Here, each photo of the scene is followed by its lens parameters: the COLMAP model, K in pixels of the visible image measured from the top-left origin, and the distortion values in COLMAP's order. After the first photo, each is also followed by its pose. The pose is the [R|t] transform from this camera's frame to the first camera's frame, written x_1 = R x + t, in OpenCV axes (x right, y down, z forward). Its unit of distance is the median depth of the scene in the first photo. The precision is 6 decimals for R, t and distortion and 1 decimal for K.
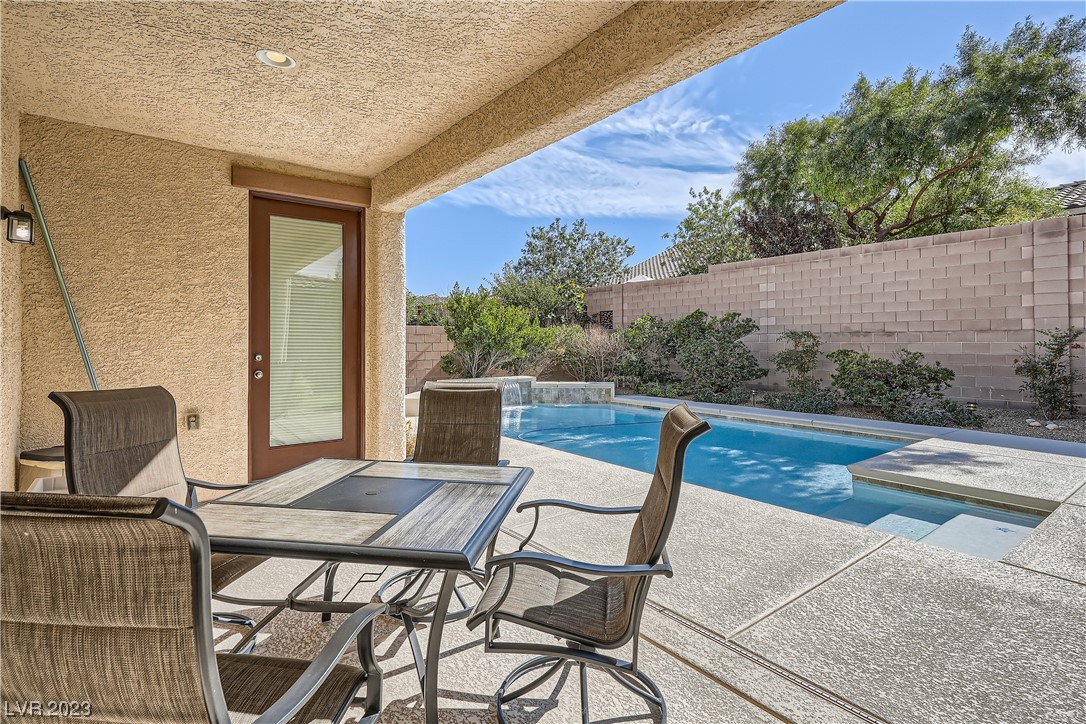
lens RADIAL K [[528.2, 0, 542.5], [0, 528.2, 340.6], [0, 0, 1]] dist [0.000937, 0.000188]
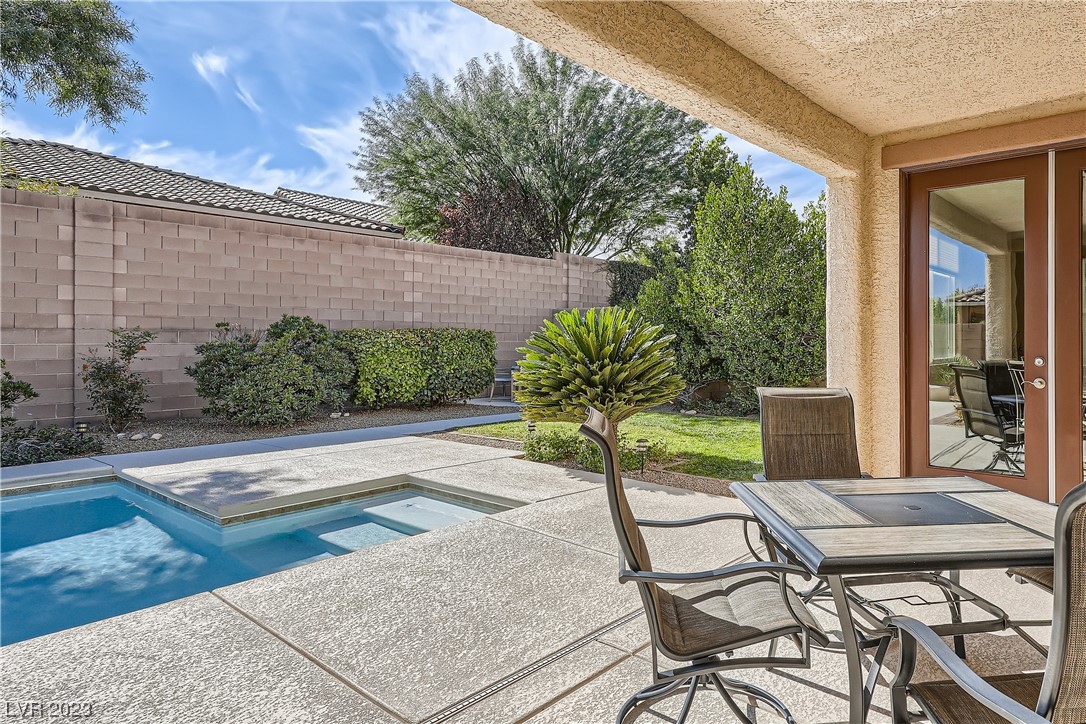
lens RADIAL K [[814.0, 0, 542.4], [0, 814.0, 337.3], [0, 0, 1]] dist [-0.004188, -0.001345]
pose [[-0.262640, 0.006362, 0.964873, -0.508093], [0.001571, 0.999980, -0.006165, 0.001719], [-0.964892, -0.000103, -0.262645, 0.666952]]
